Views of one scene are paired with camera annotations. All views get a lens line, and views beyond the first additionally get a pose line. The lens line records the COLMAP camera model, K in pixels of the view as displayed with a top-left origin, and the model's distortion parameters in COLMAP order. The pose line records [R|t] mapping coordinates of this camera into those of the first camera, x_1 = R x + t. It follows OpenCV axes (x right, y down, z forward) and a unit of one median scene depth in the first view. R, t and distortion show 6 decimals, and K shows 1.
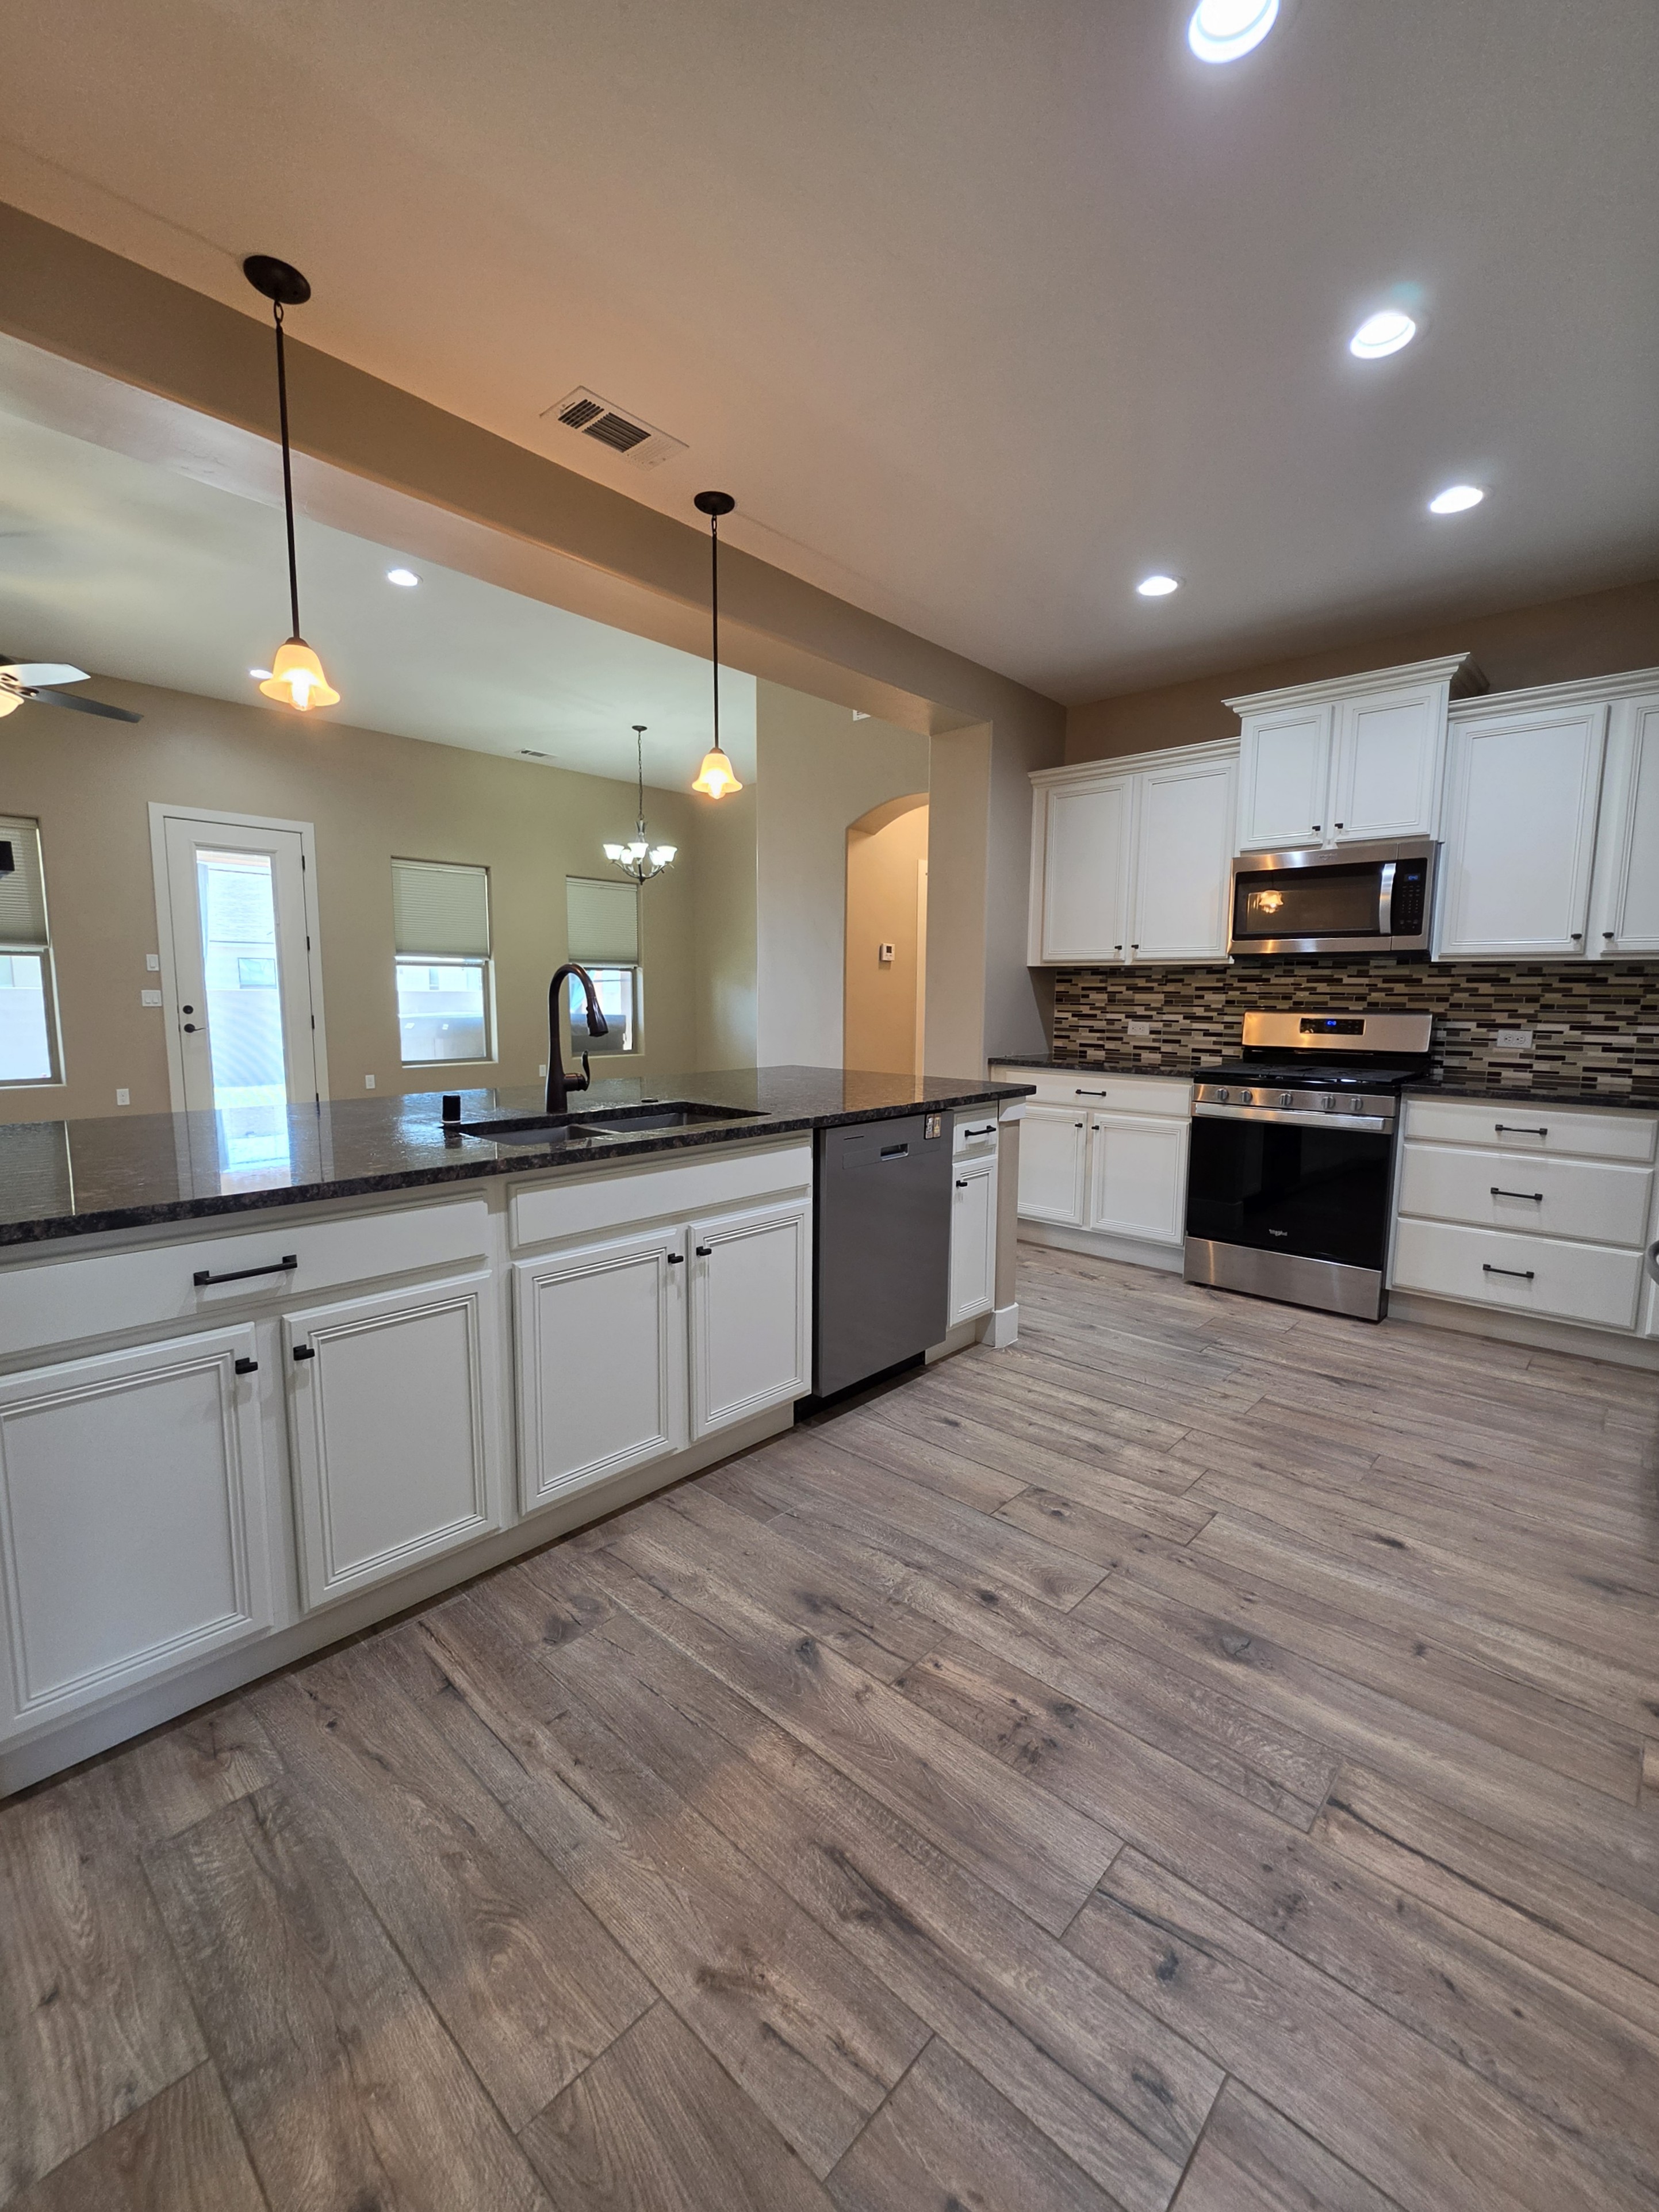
lens RADIAL K [[947.2, 0, 863.0], [0, 947.2, 1109.0], [0, 0, 1]] dist [-0.005681, 0.001103]
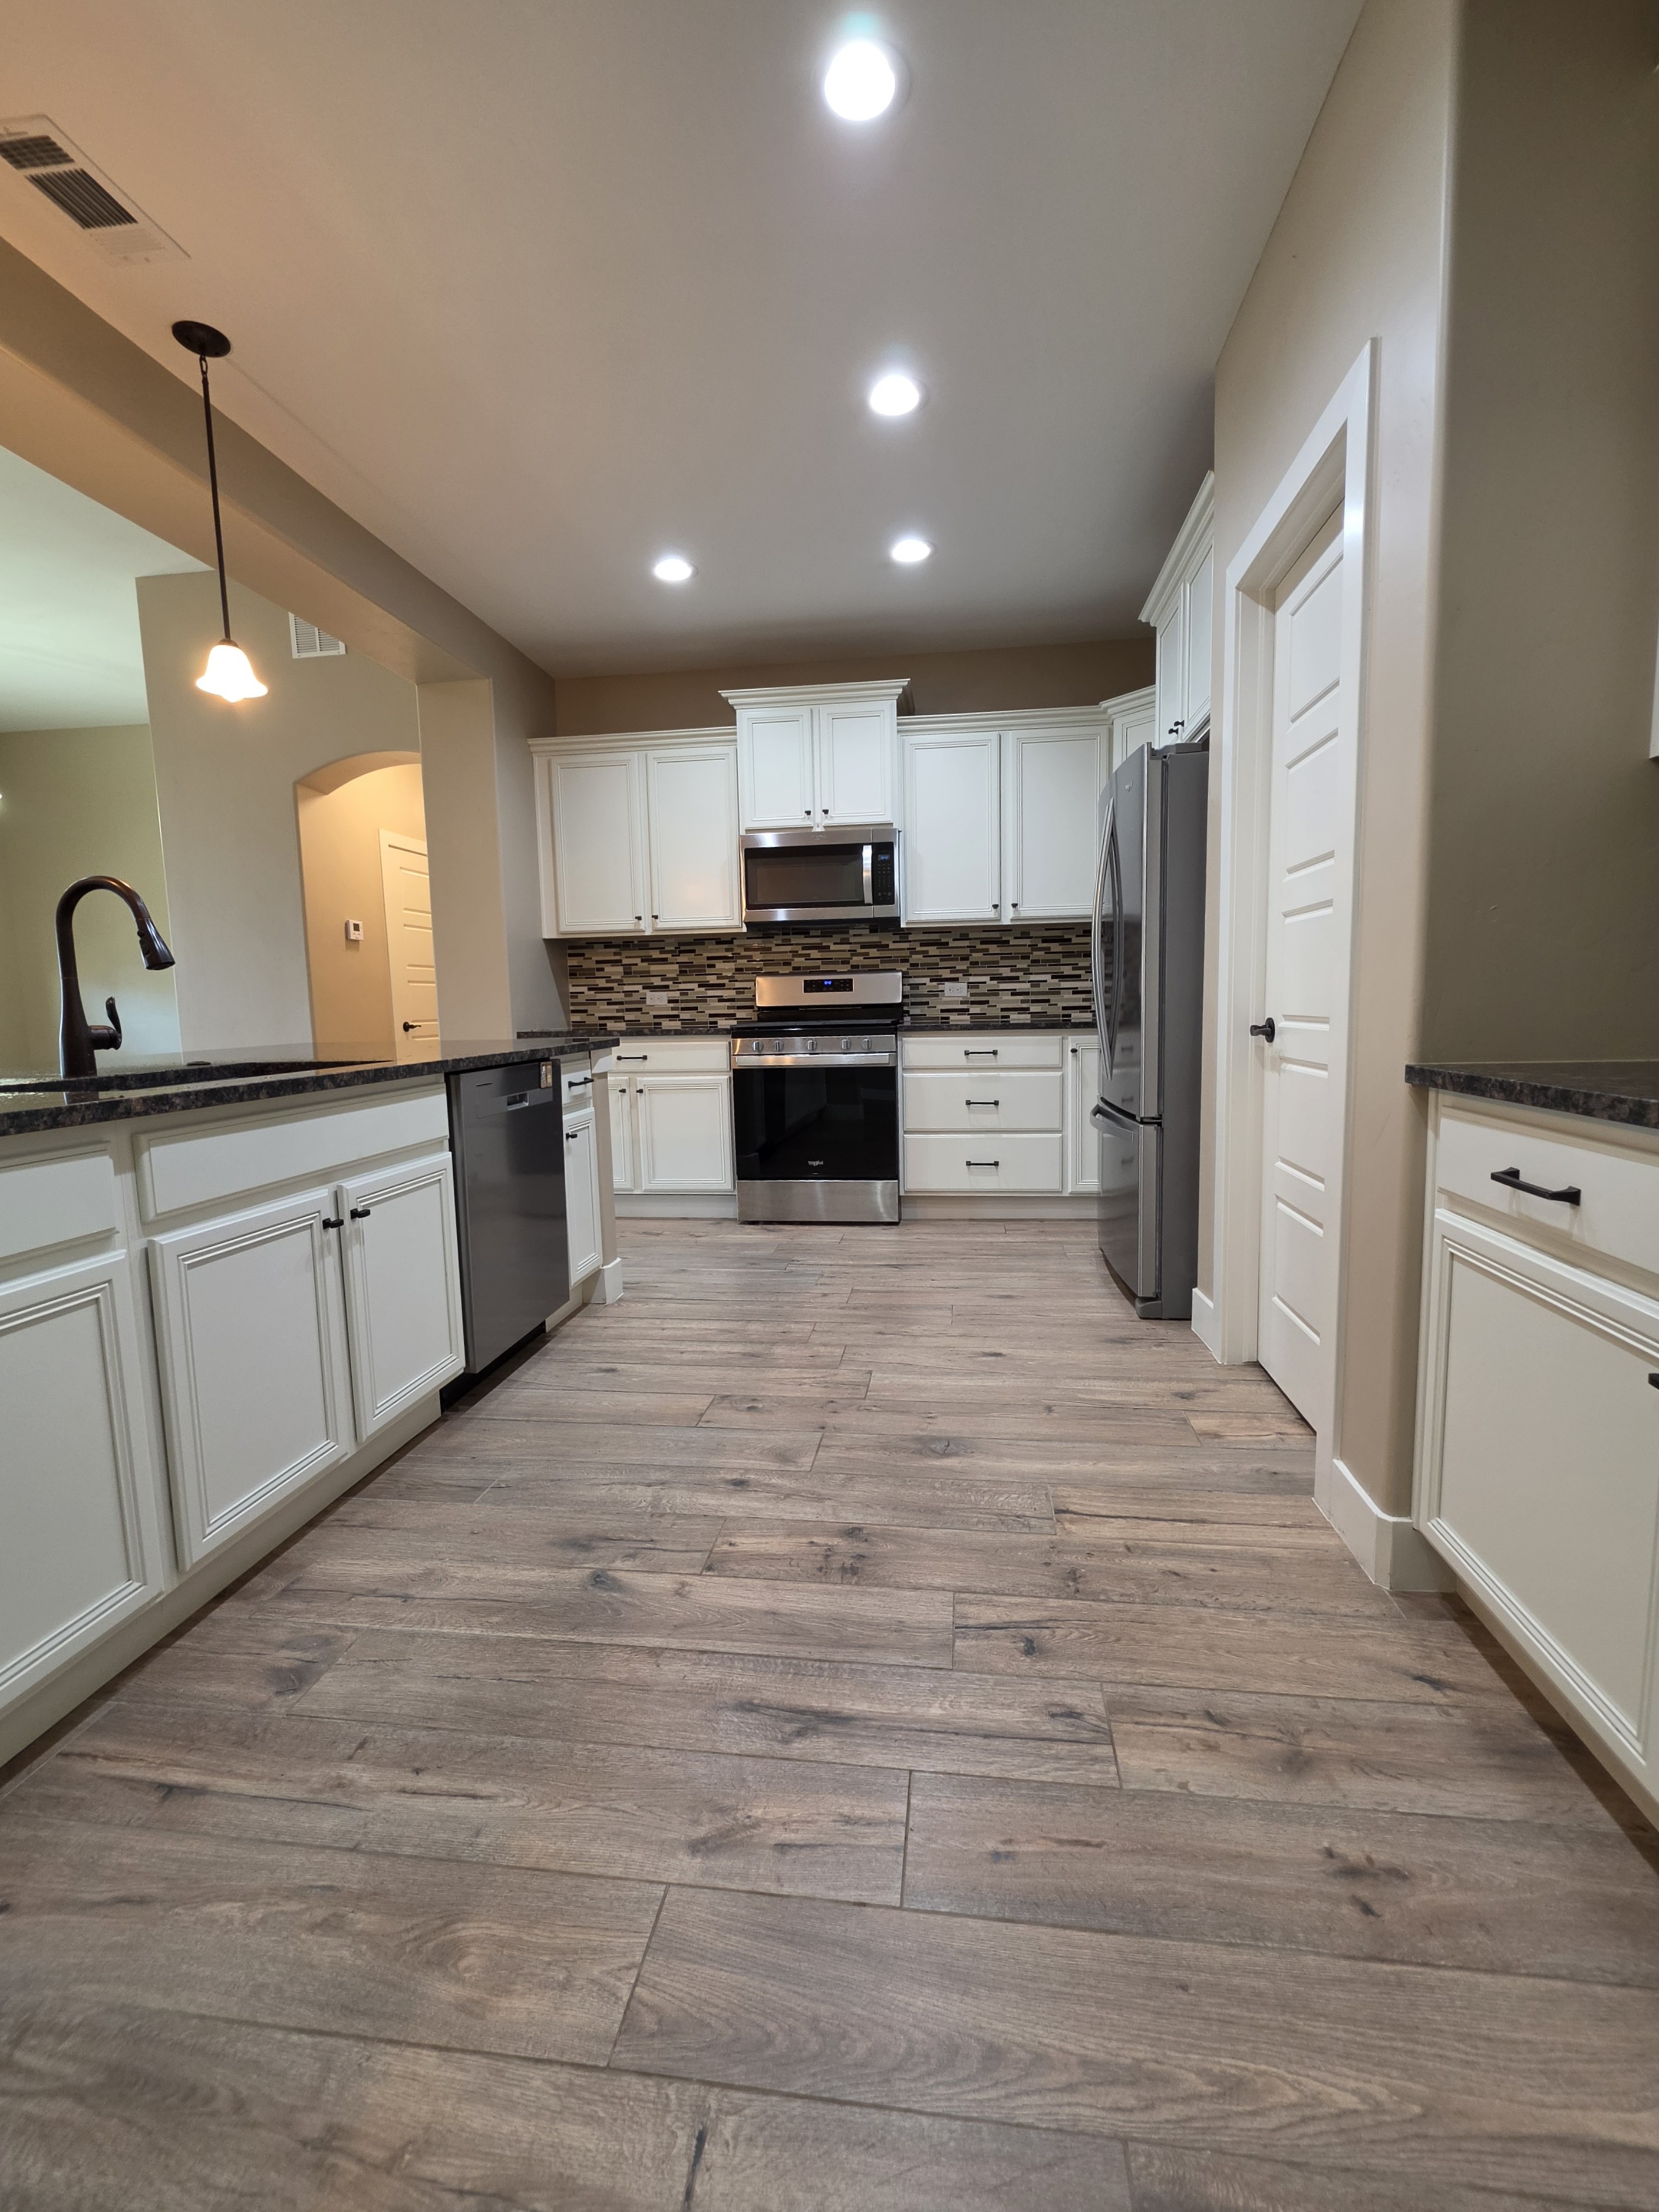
lens RADIAL K [[947.2, 0, 863.0], [0, 947.2, 1109.0], [0, 0, 1]] dist [-0.005681, 0.001103]
pose [[0.816020, -0.094602, 0.570230, -0.280866], [0.103719, 0.994469, 0.016559, 0.091489], [-0.568642, 0.045631, 0.821318, 0.039090]]
